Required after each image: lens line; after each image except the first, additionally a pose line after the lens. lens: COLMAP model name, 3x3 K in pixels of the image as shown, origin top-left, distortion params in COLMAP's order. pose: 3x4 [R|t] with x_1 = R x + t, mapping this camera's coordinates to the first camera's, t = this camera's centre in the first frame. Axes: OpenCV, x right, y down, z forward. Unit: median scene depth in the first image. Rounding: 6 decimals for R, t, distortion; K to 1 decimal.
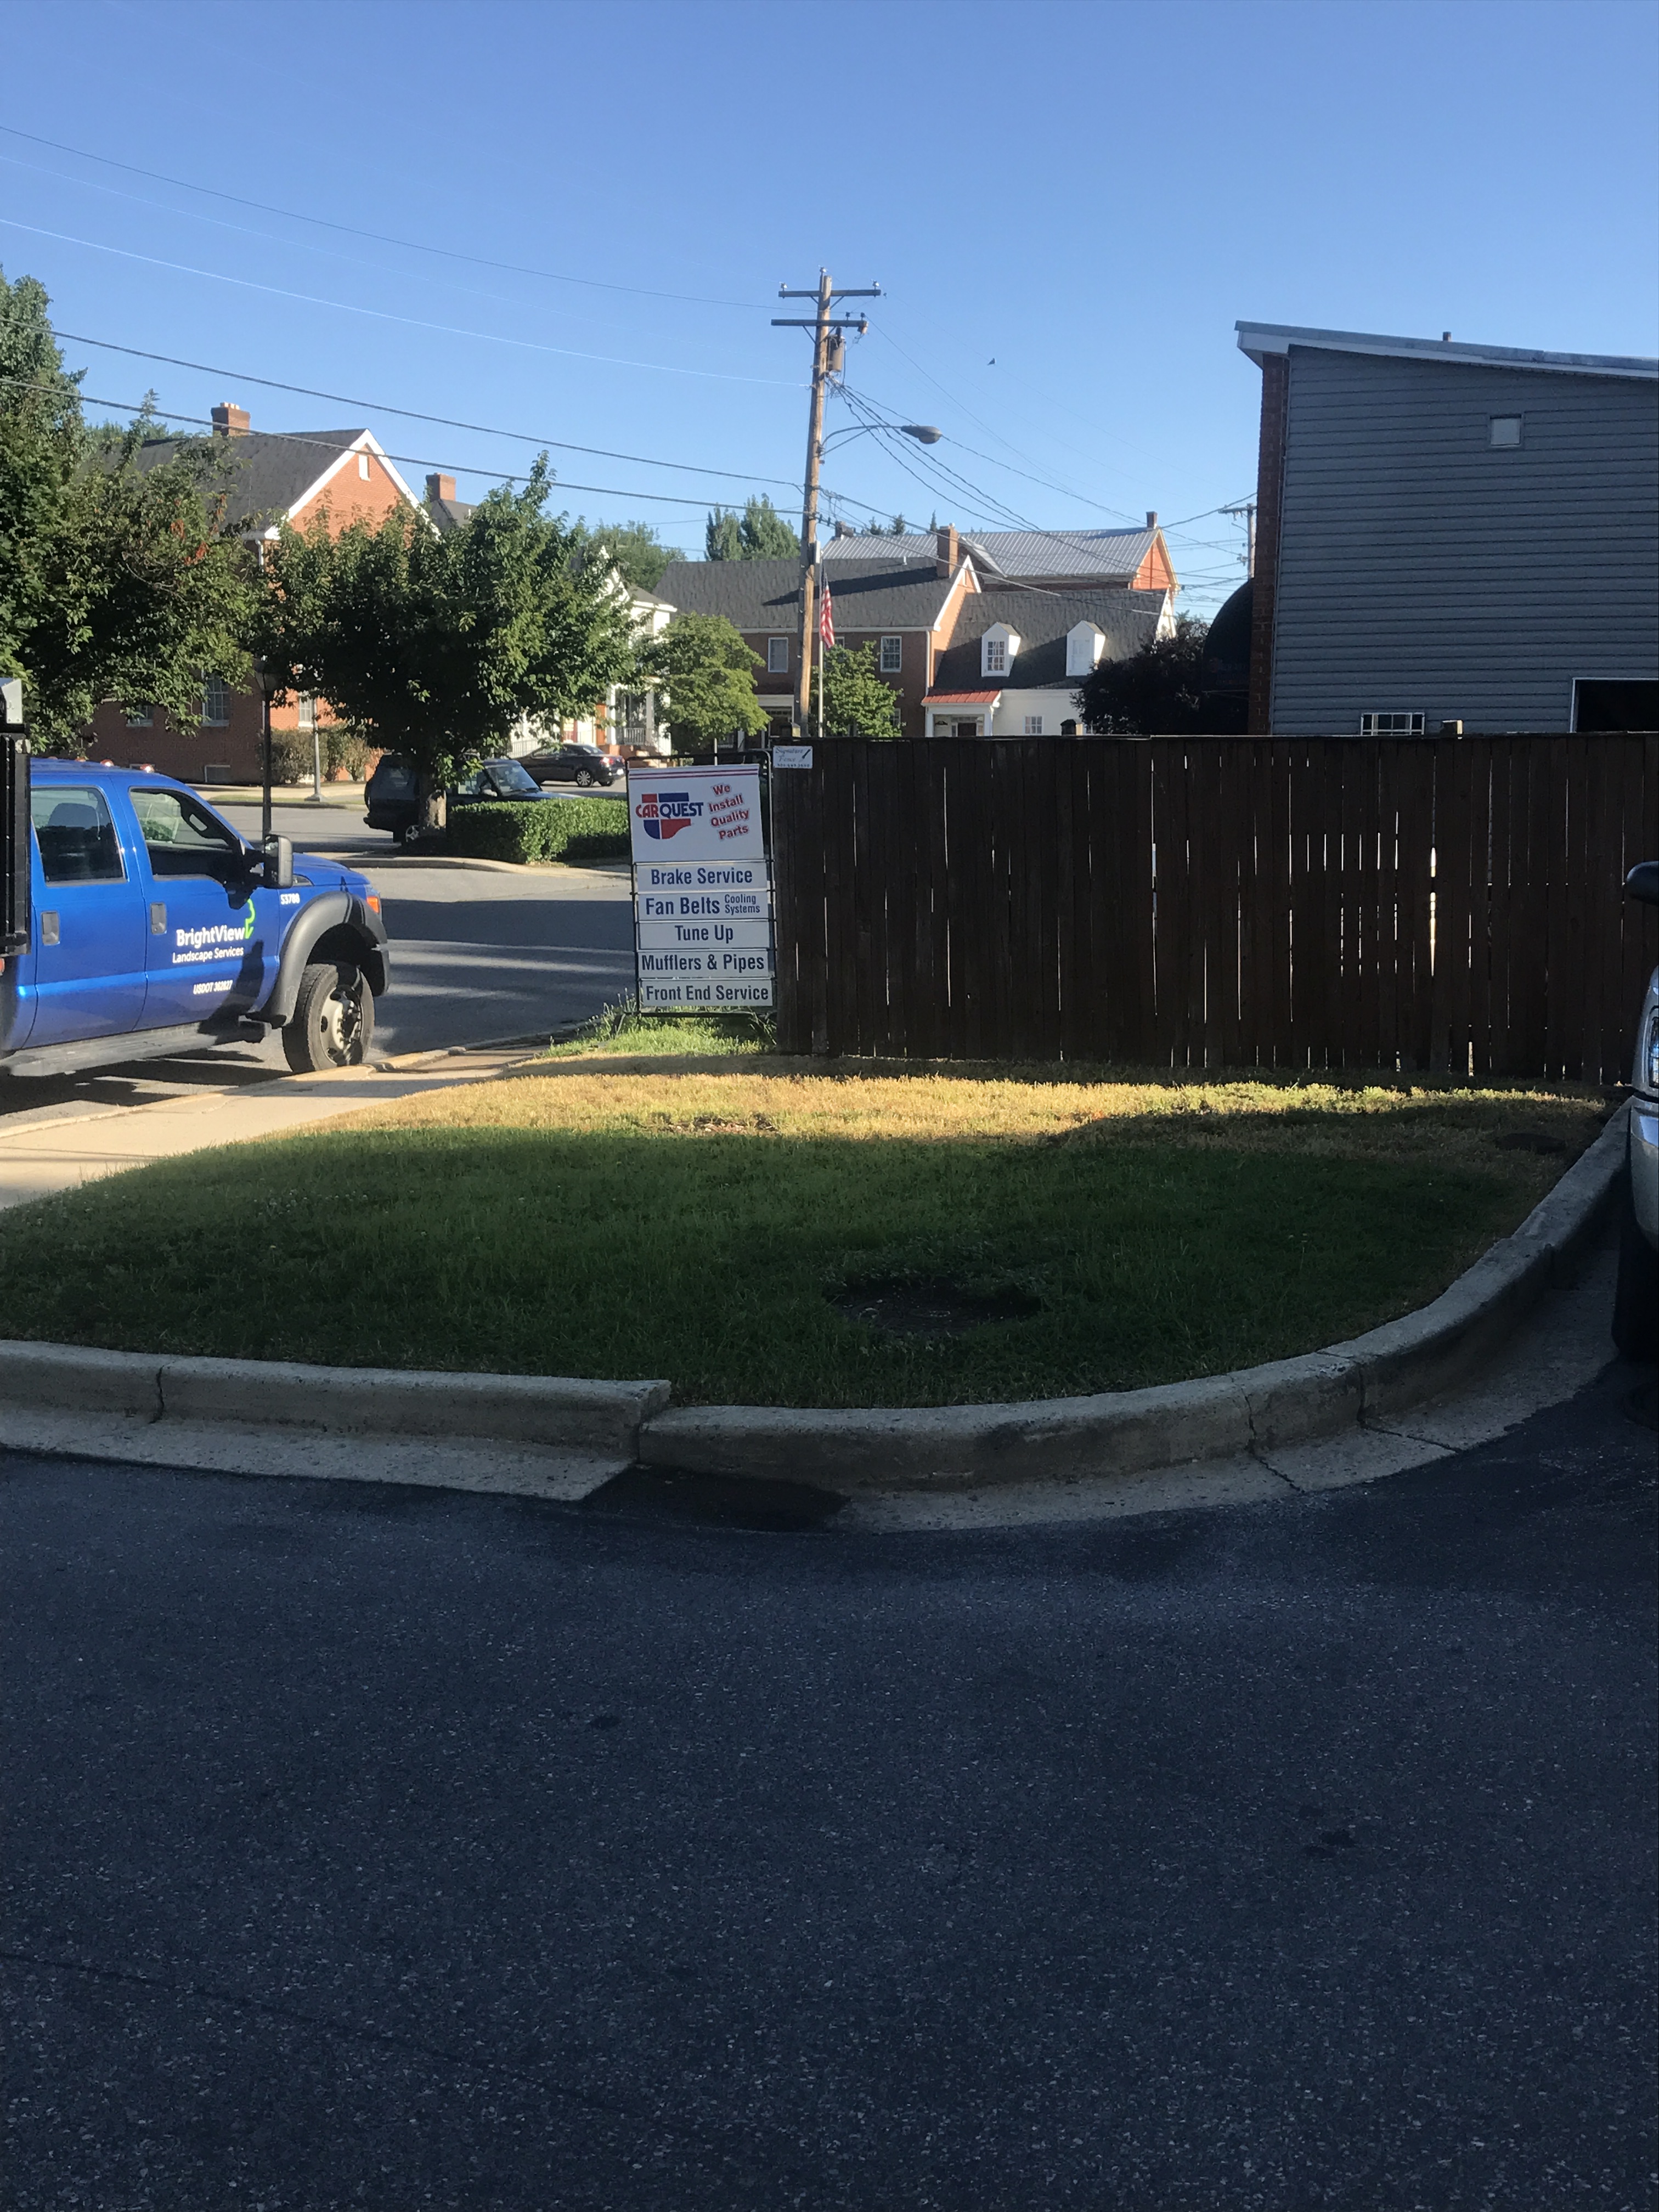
lens RADIAL K [[2801.9, 0, 829.5], [0, 2801.9, 1106.0], [0, 0, 1]] dist [0.224773, -0.011508]
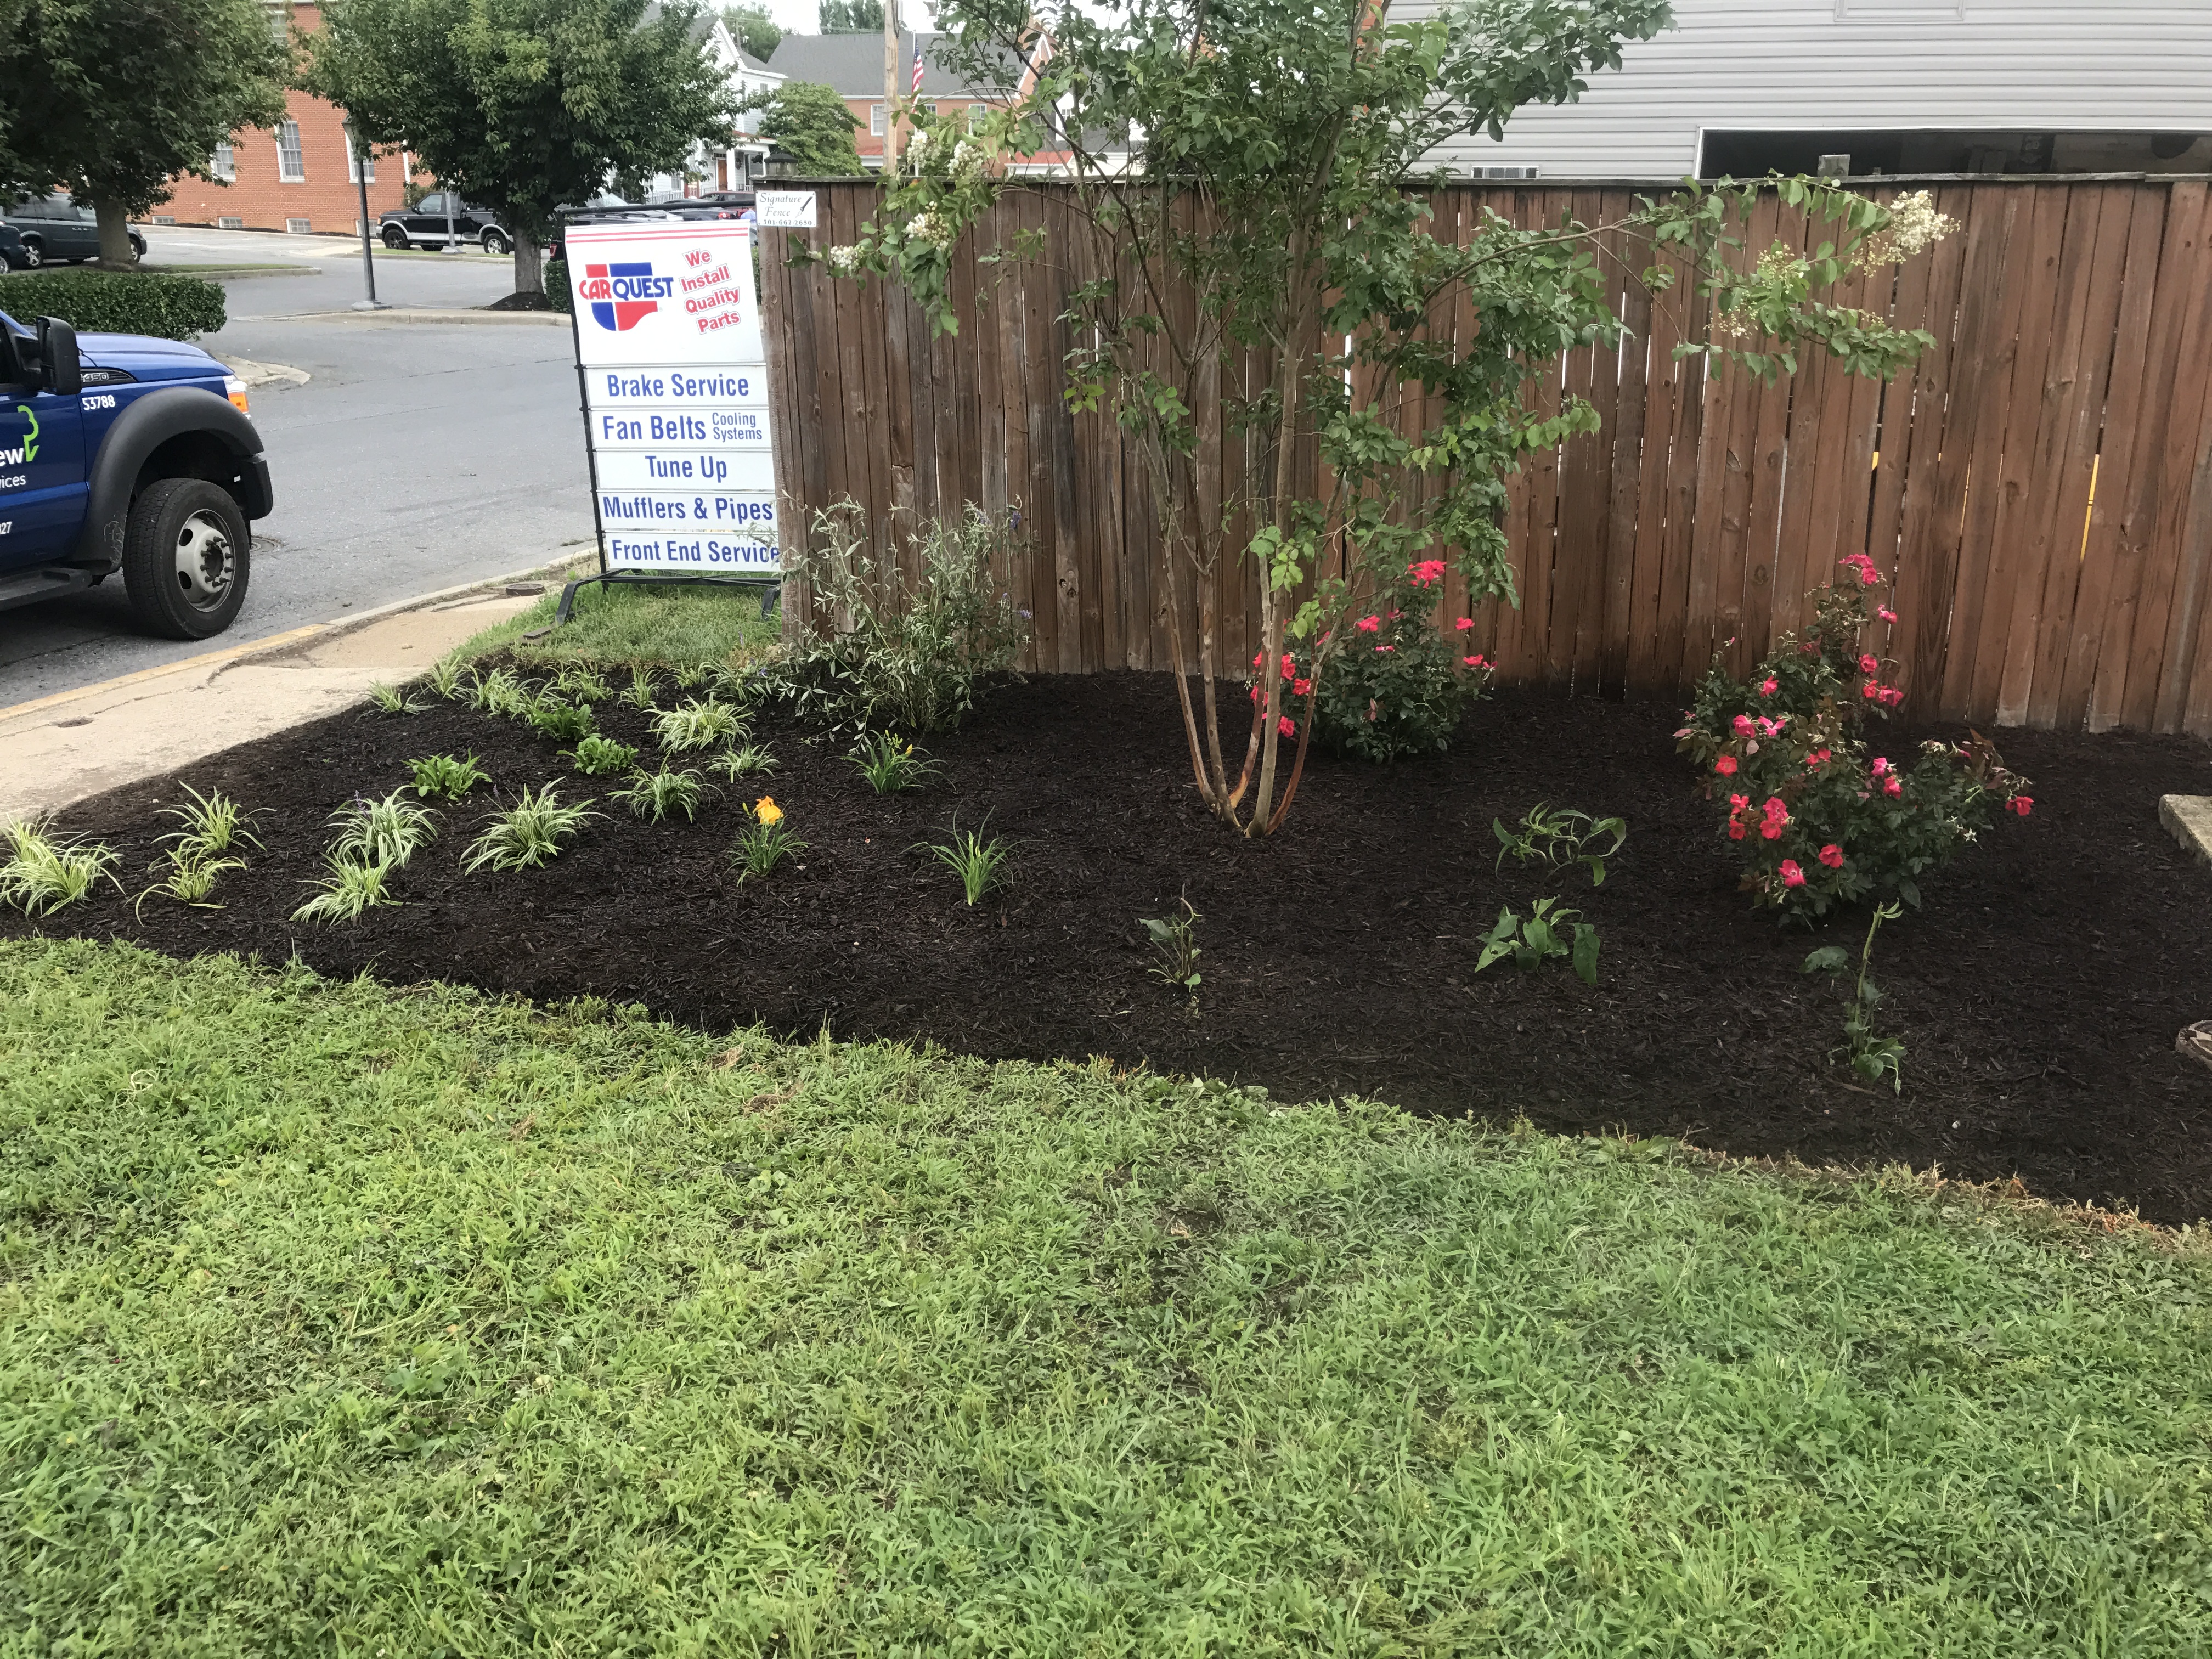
lens RADIAL K [[1918.5, 0, 1106.0], [0, 1918.5, 829.5], [0, 0, 1]] dist [0.007486, 0.022530]
pose [[0.996752, -0.022628, 0.077282, 0.021313], [0.007815, 0.982358, 0.186846, -0.061285], [-0.080146, -0.185635, 0.979345, 0.497599]]
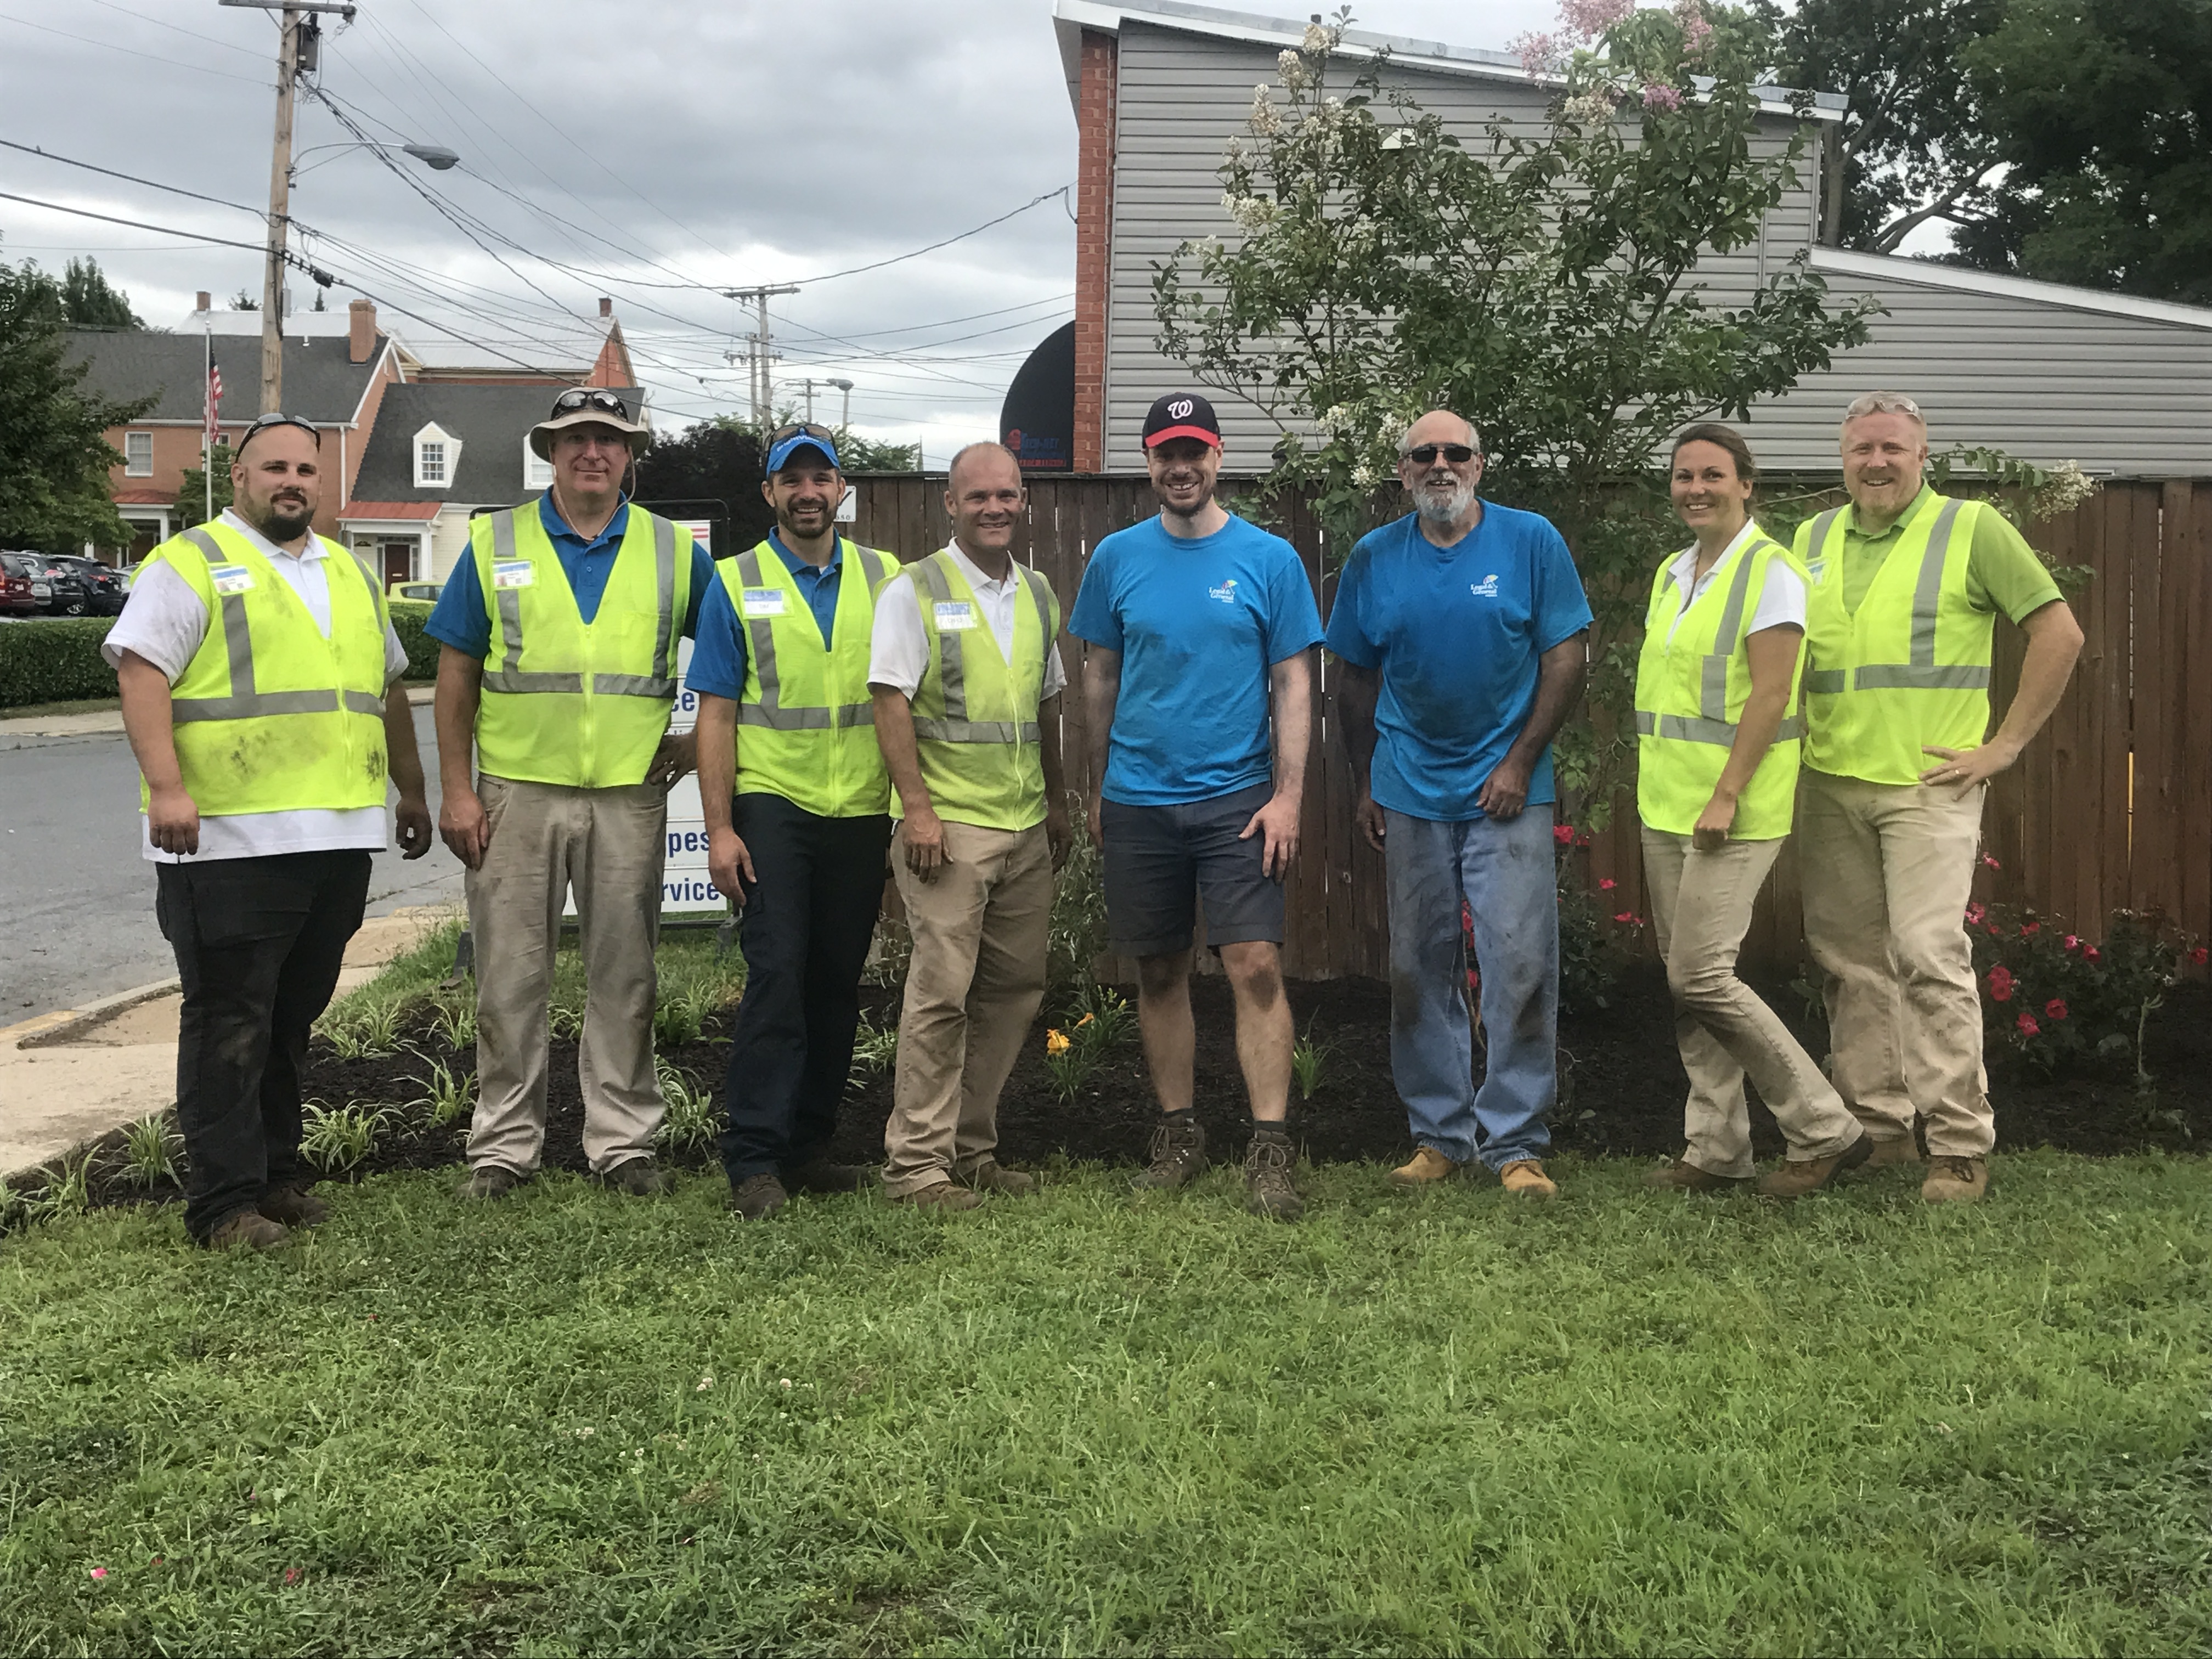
lens RADIAL K [[3074.2, 0, 1106.0], [0, 3074.2, 829.5], [0, 0, 1]] dist [0.360587, -1.406050]
pose [[0.944163, -0.018482, 0.328961, -0.165774], [0.036409, 0.998163, -0.048419, -0.016918], [-0.327462, 0.057692, 0.943102, 0.324789]]
